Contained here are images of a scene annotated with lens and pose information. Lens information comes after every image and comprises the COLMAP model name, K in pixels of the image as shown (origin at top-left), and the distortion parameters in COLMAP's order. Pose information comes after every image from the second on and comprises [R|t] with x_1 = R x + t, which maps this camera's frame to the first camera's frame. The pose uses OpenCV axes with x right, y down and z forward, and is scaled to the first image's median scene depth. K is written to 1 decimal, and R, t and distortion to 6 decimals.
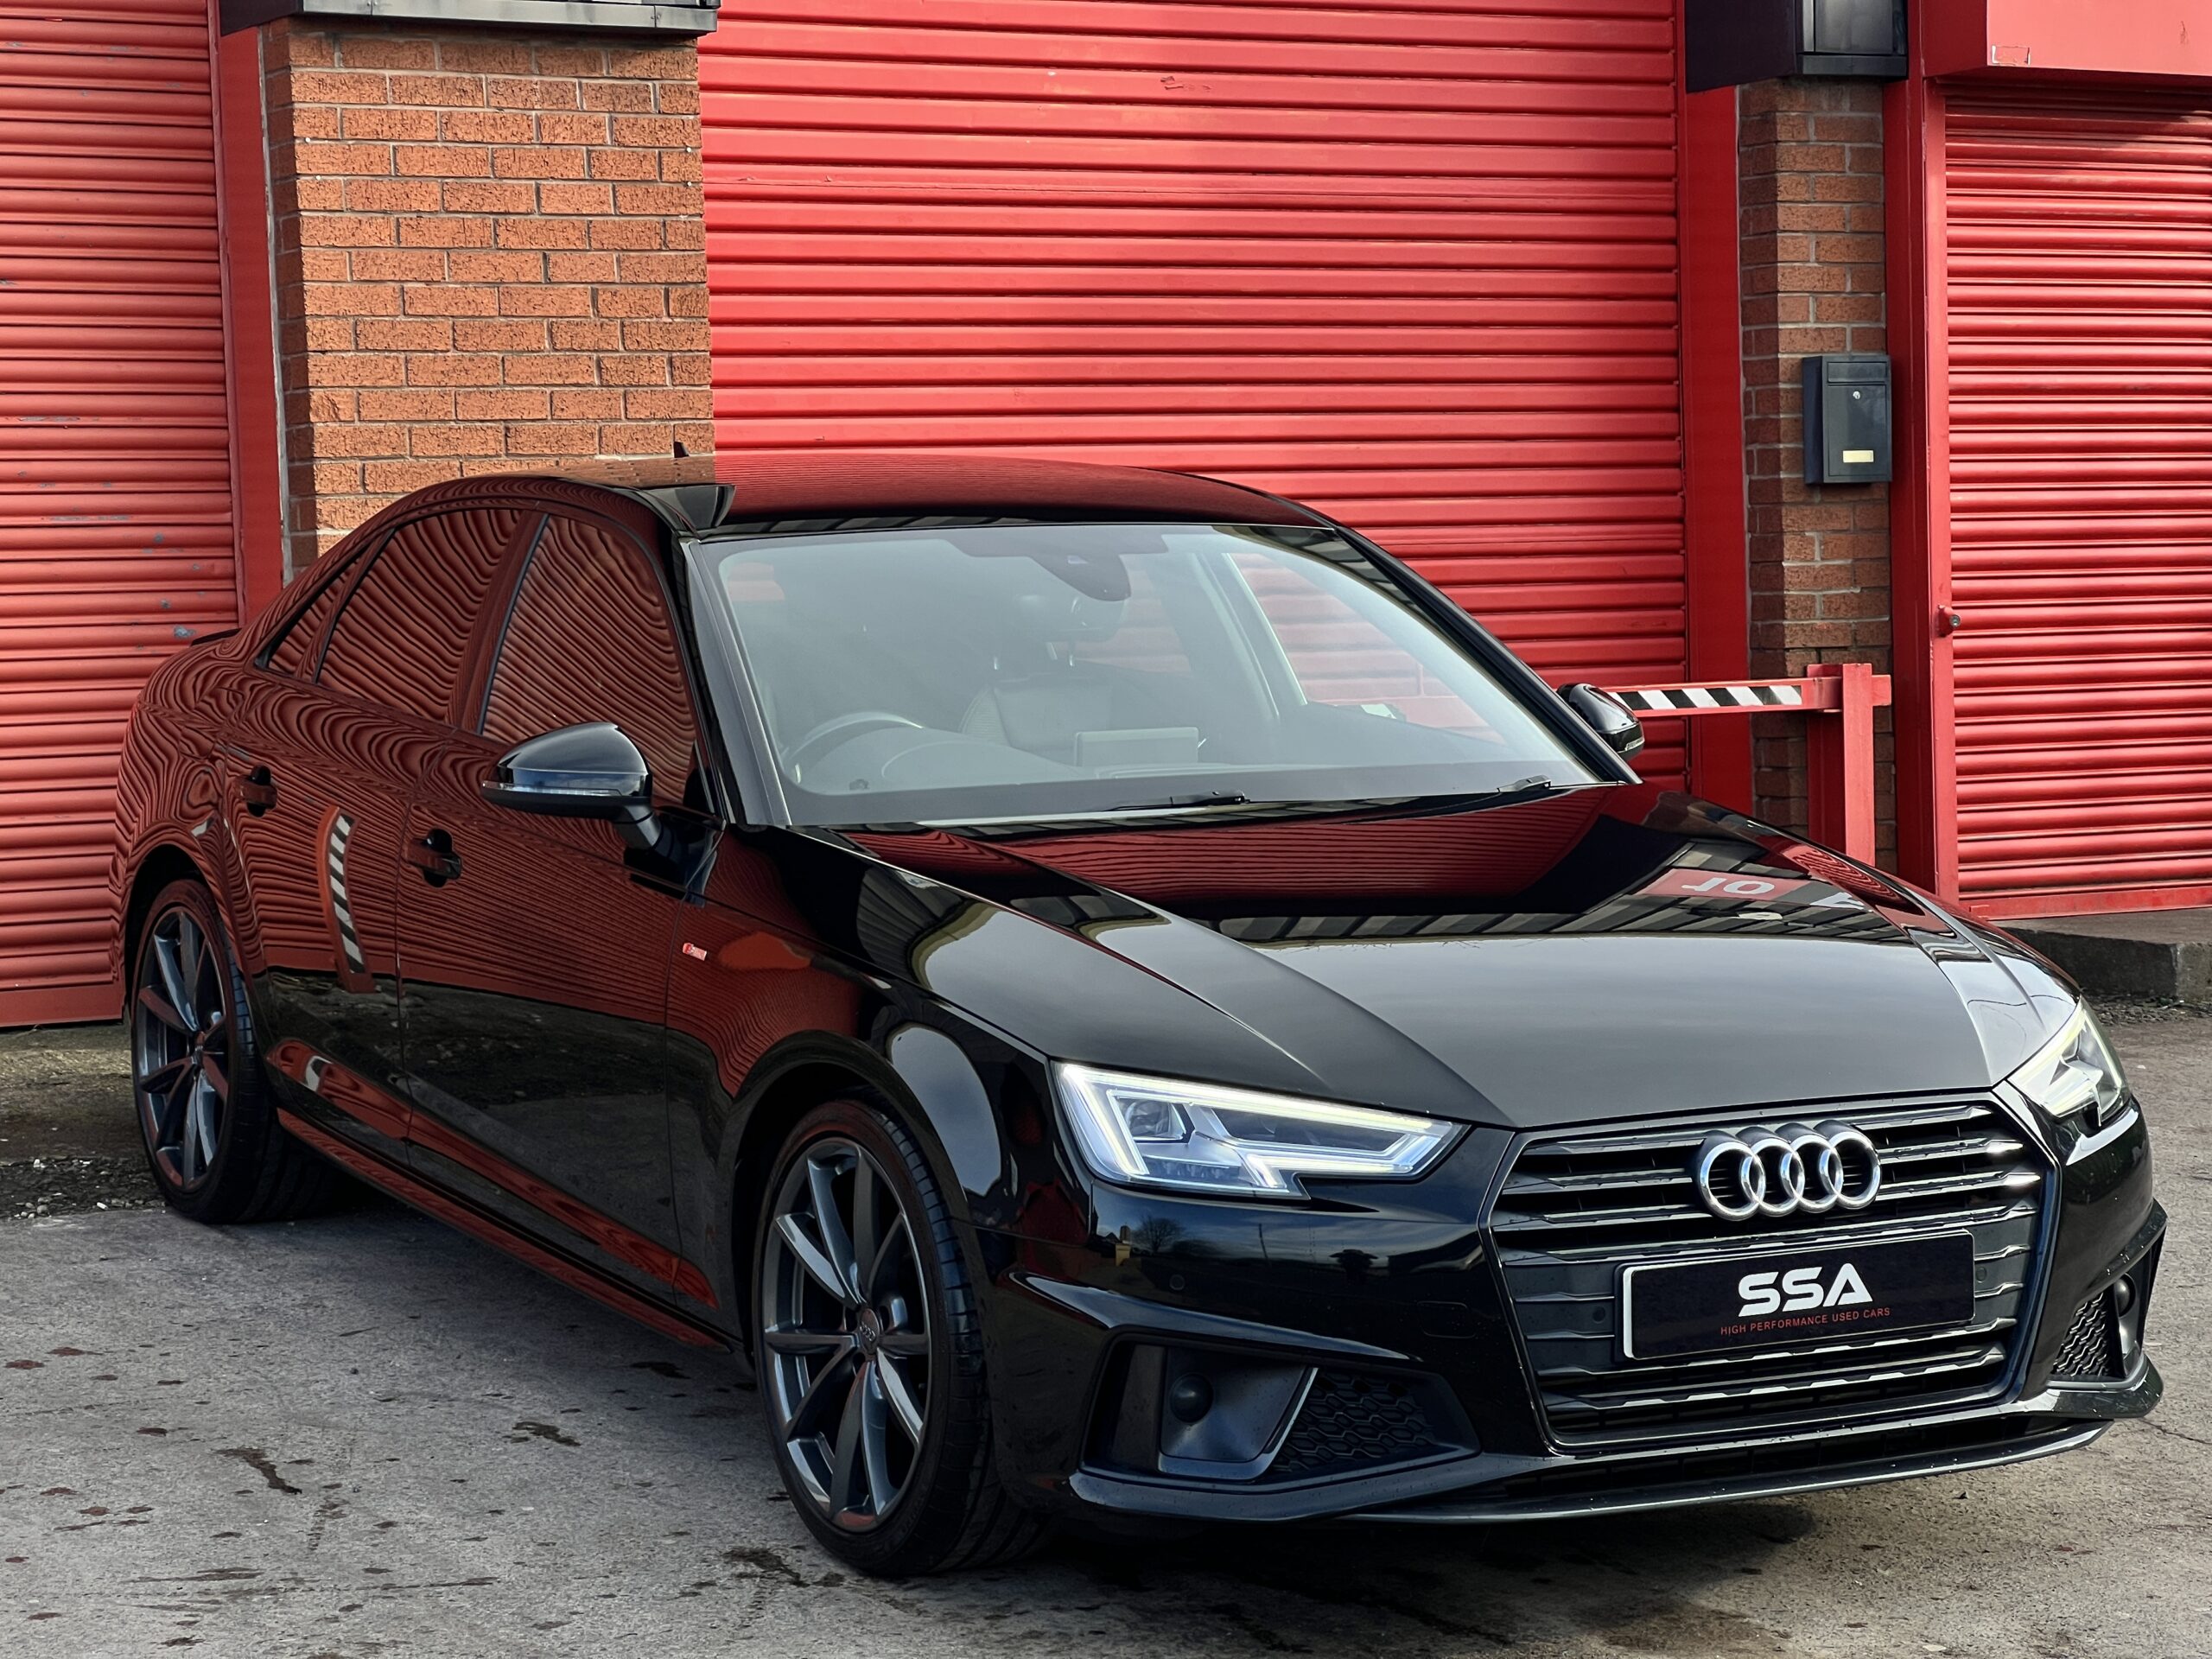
lens RADIAL K [[4976.6, 0, 1113.0], [0, 4976.6, 808.9], [0, 0, 1]] dist [0.233871, 0.000000]
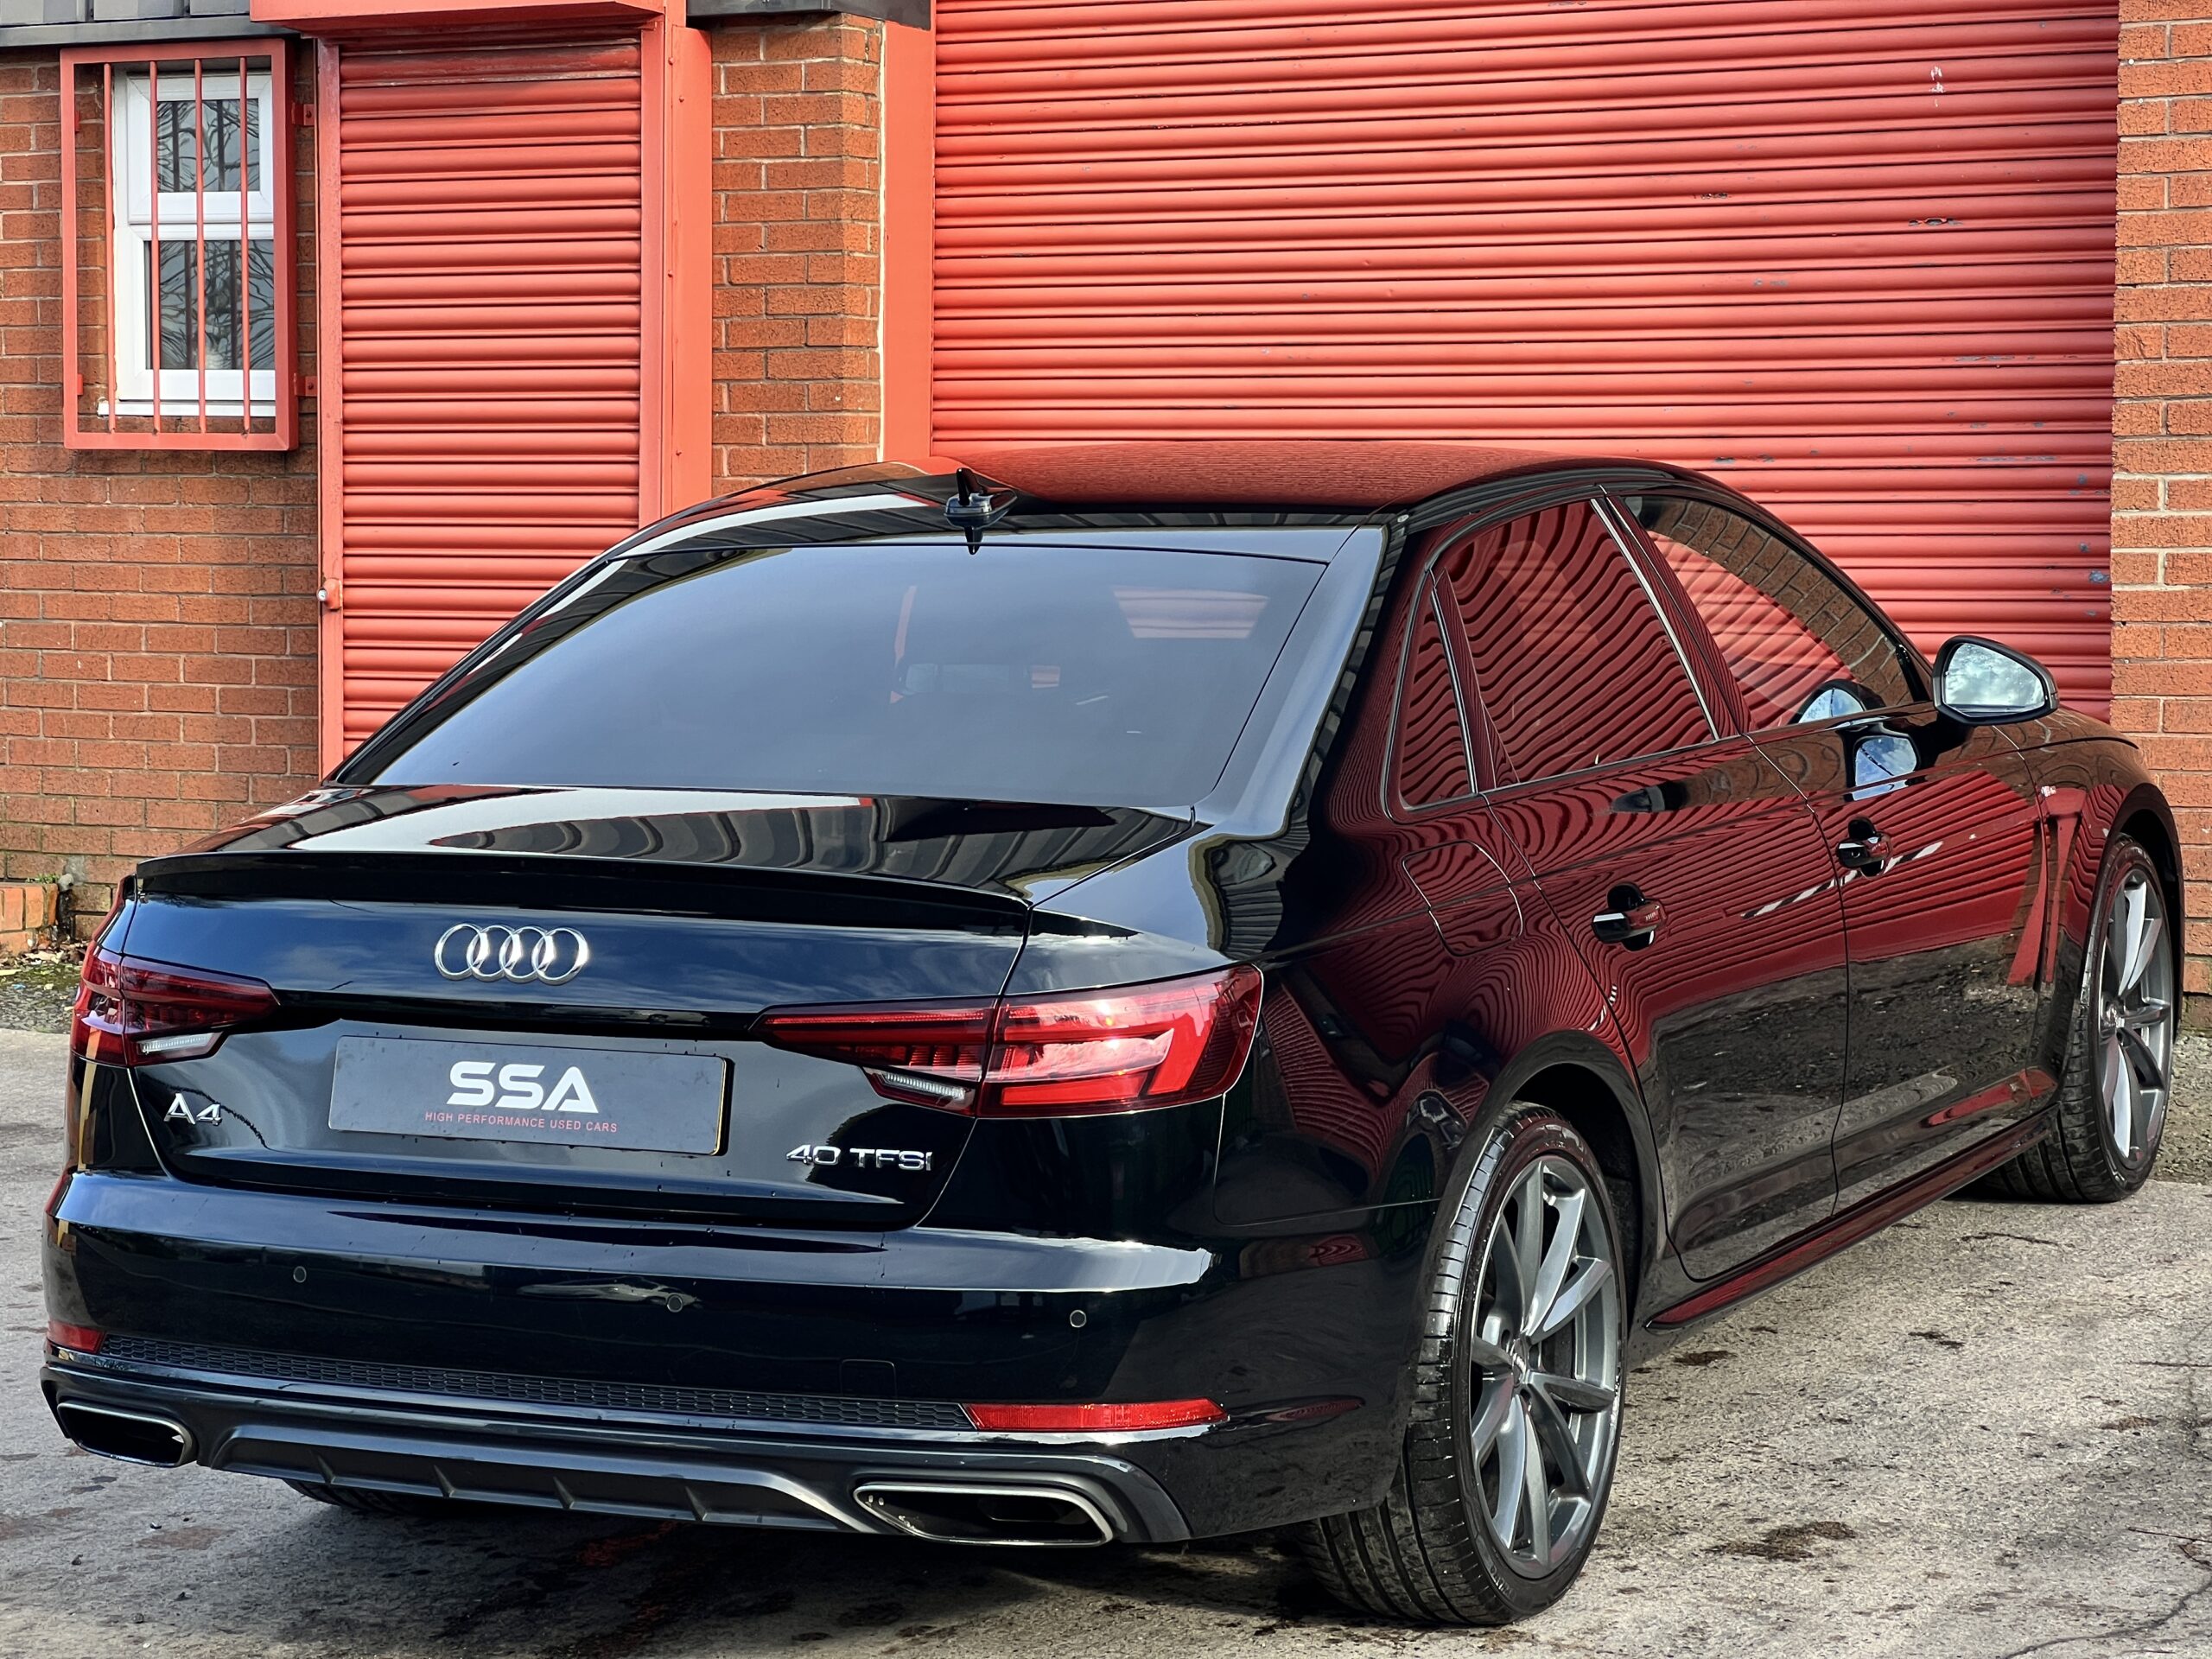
lens RADIAL K [[4976.6, 0, 1056.7], [0, 4976.6, 808.3], [0, 0, 1]] dist [0.233871, 0.000000]
pose [[0.504051, 0.079186, -0.860036, 0.554538], [-0.056810, 0.996671, 0.058471, -0.036386], [0.861804, 0.019386, 0.506872, 0.340336]]
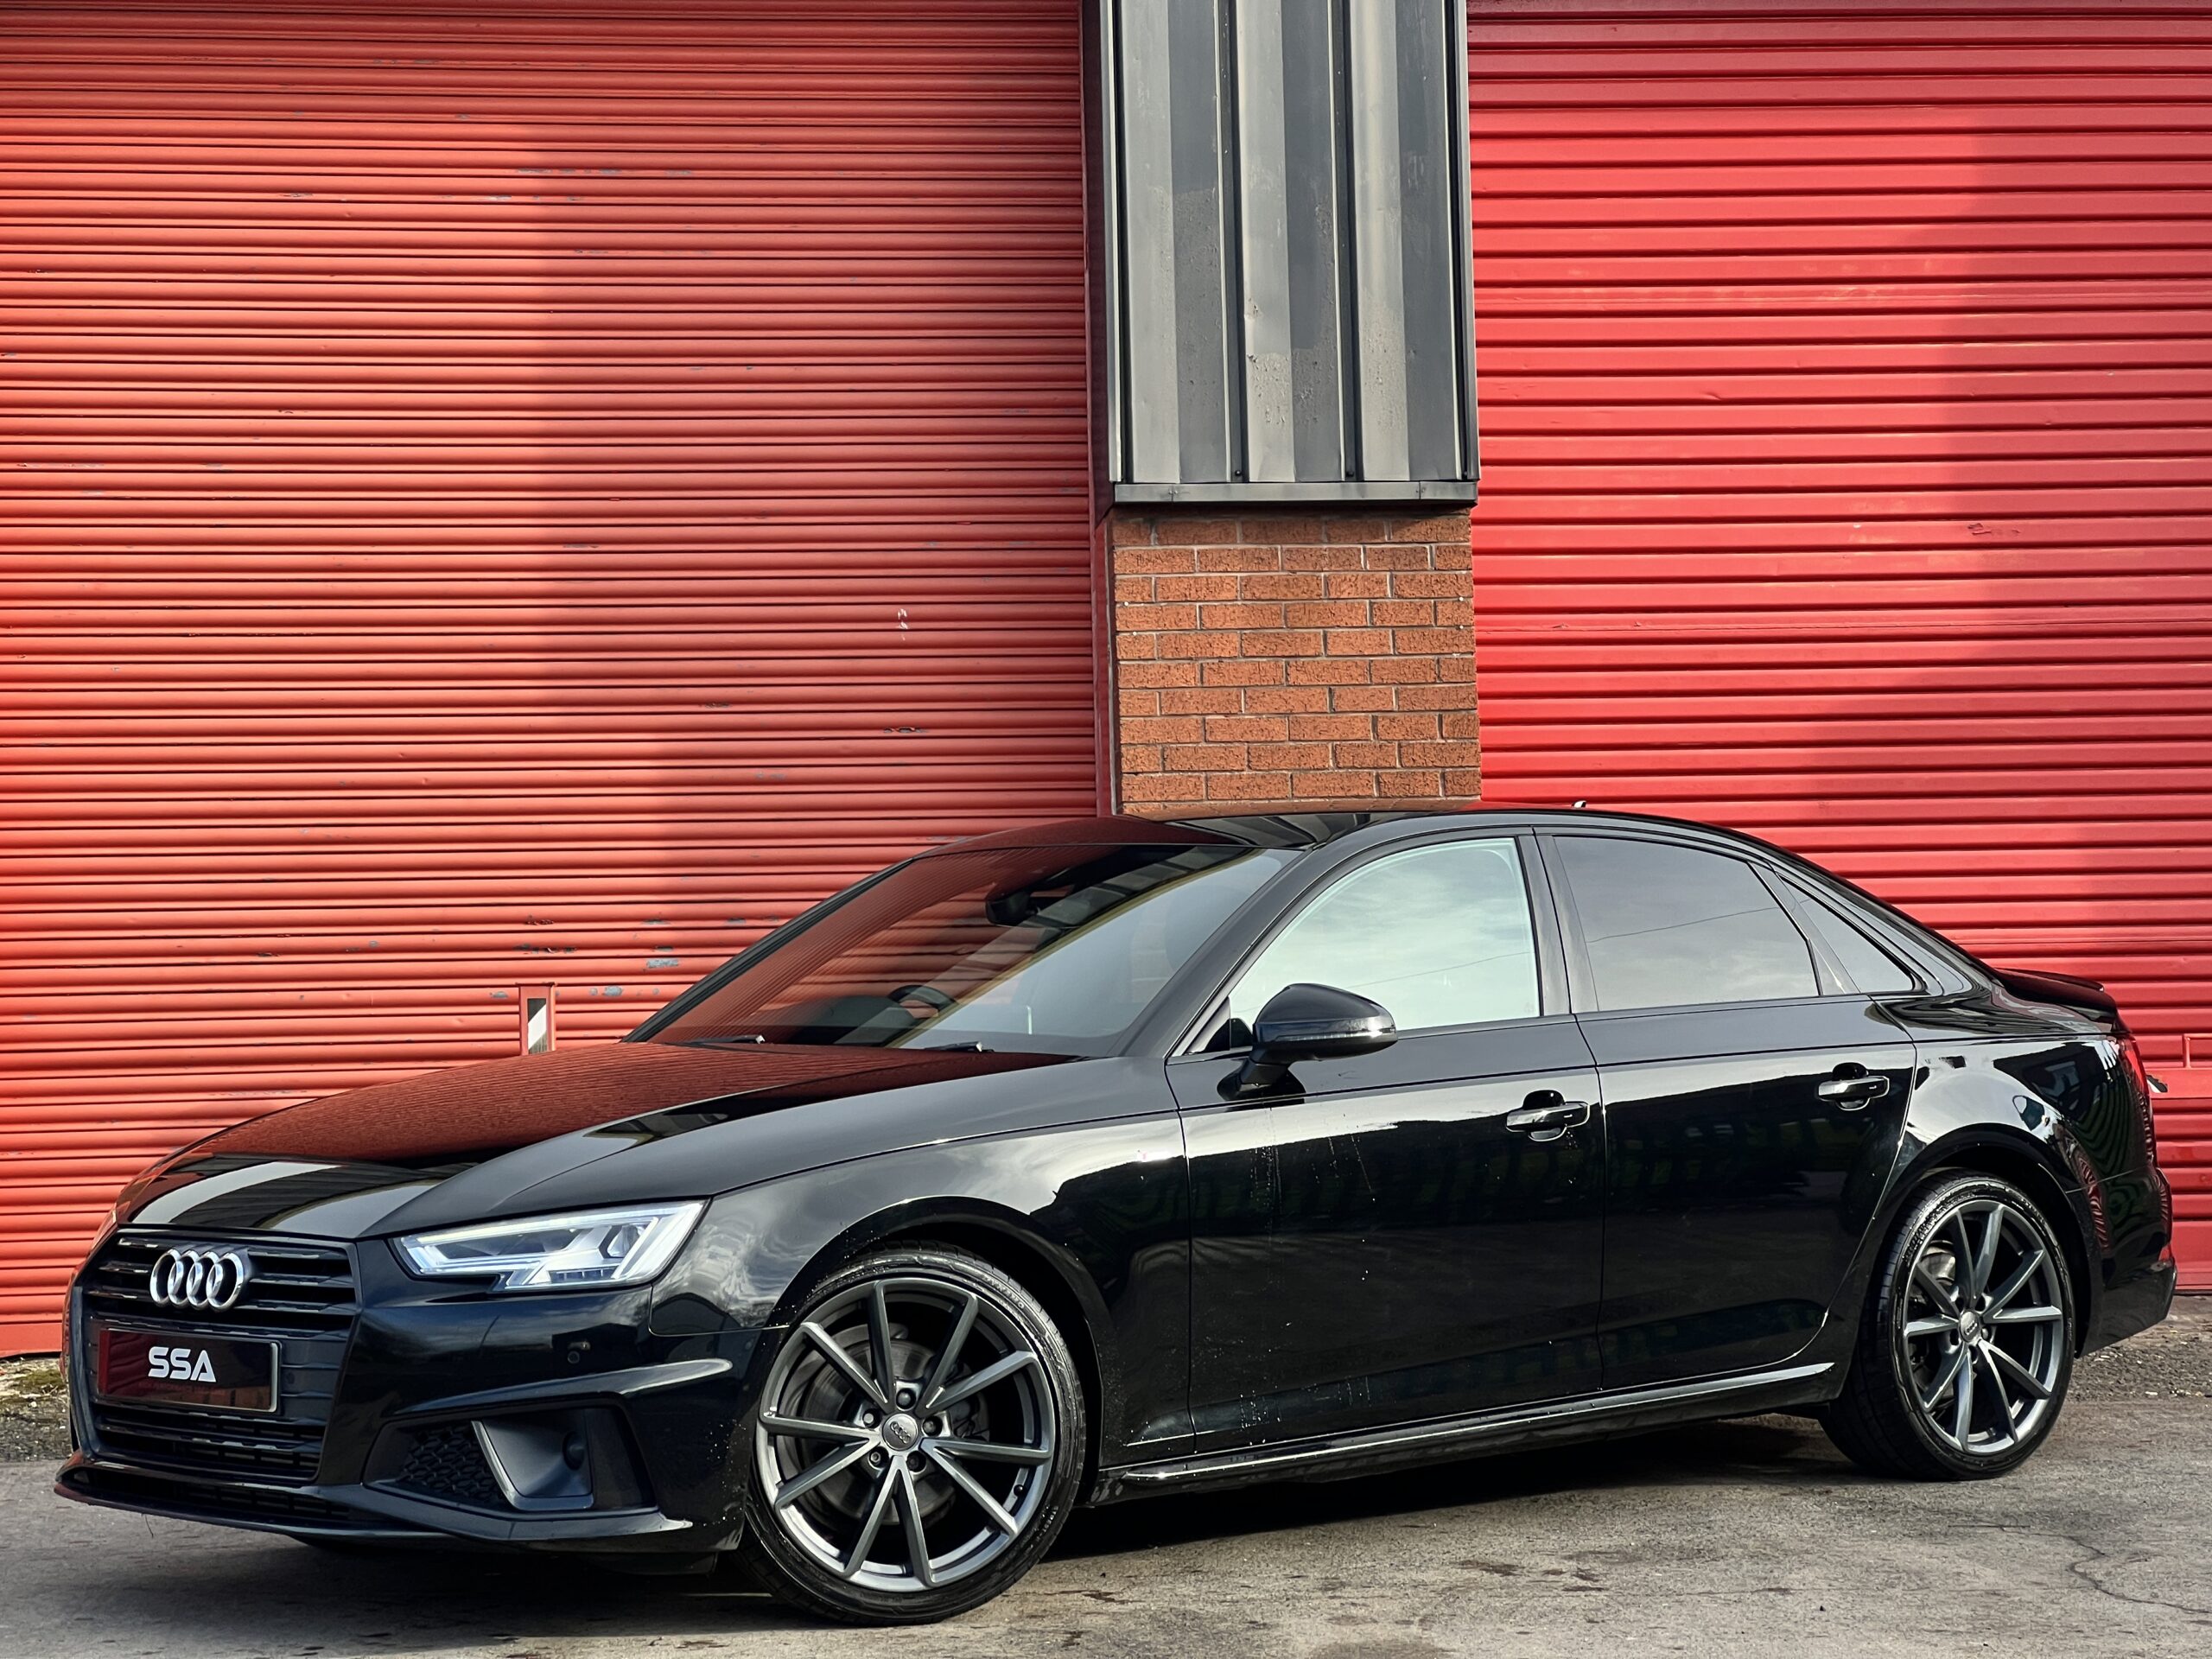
lens RADIAL K [[4976.6, 0, 1091.9], [0, 4976.6, 760.9], [0, 0, 1]] dist [0.233871, 0.000000]
pose [[0.910039, -0.036174, -0.412940, 0.329267], [-0.019812, 0.991251, -0.130499, 0.063731], [0.414048, 0.126940, 0.901360, -0.099373]]
